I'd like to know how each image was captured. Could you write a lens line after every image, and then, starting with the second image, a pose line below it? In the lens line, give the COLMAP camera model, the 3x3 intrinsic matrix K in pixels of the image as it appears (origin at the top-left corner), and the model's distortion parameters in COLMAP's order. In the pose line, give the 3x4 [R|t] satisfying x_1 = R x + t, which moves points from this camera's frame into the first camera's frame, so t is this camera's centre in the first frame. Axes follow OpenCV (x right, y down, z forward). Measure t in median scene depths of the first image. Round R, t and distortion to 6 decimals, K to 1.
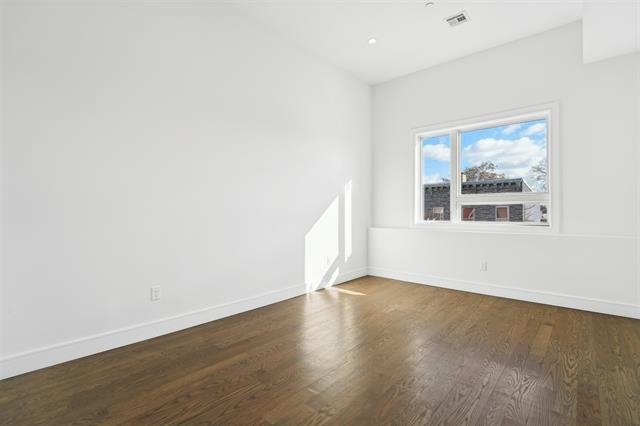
lens RADIAL K [[299.9, 0, 323.6], [0, 299.9, 214.1], [0, 0, 1]] dist [-0.005436, -0.000766]
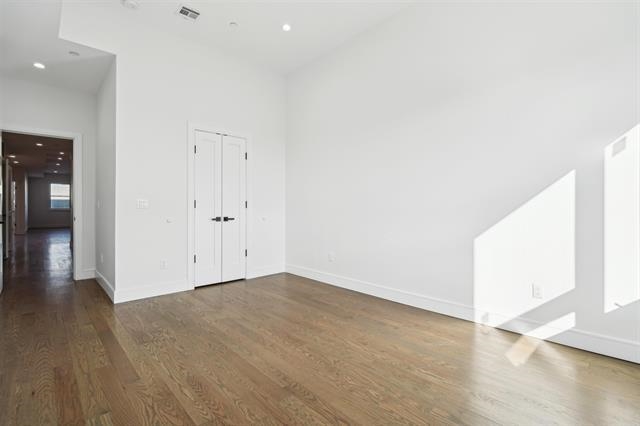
lens RADIAL K [[299.9, 0, 323.5], [0, 299.9, 209.9], [0, 0, 1]] dist [-0.005436, -0.000766]
pose [[-0.119682, 0.014307, -0.992709, 0.667562], [0.013376, 0.999829, 0.012797, -0.008747], [0.992722, -0.011747, -0.119853, 0.733127]]
